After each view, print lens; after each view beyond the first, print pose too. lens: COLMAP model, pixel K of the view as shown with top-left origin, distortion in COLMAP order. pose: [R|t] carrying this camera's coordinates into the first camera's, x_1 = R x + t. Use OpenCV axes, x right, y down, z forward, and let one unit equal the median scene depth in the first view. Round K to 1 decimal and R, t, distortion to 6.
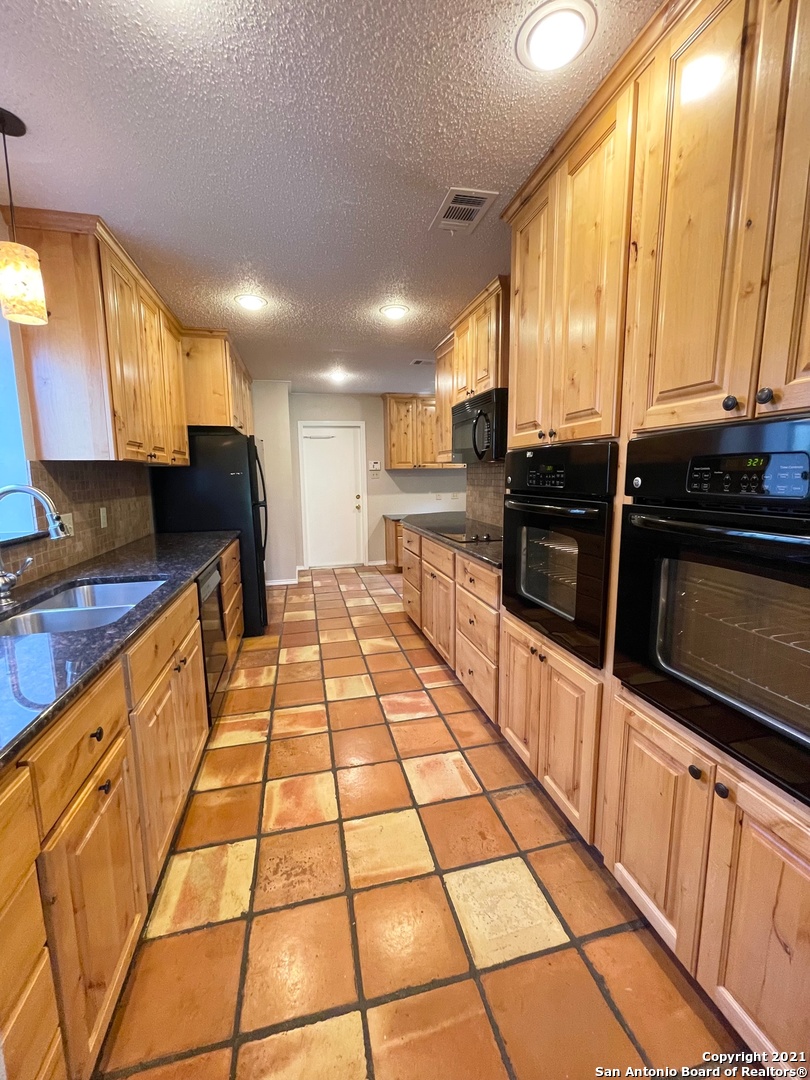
lens RADIAL K [[440.6, 0, 405.1], [0, 440.6, 536.2], [0, 0, 1]] dist [0.000046, 0.000030]
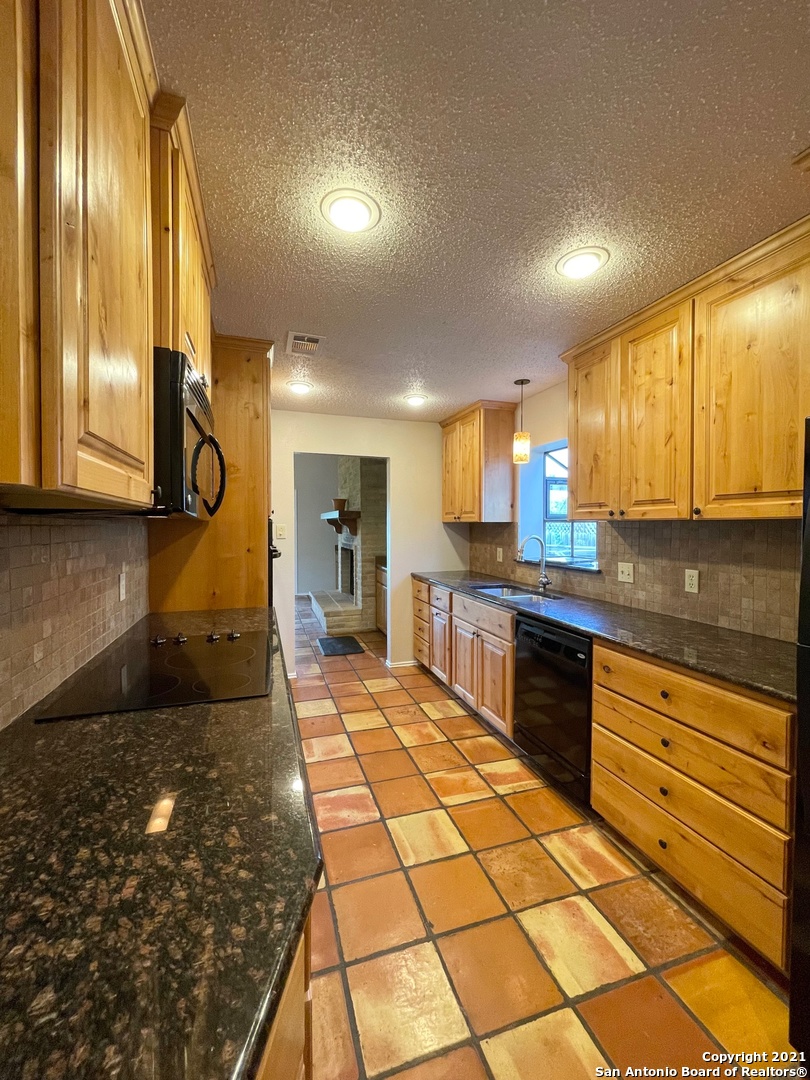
lens RADIAL K [[440.6, 0, 404.0], [0, 440.6, 533.9], [0, 0, 1]] dist [0.000046, 0.000030]
pose [[-0.996671, 0.012504, -0.080560, -0.047337], [-0.000751, 0.986718, 0.162442, -0.283674], [0.081521, 0.161962, -0.983424, 1.845952]]
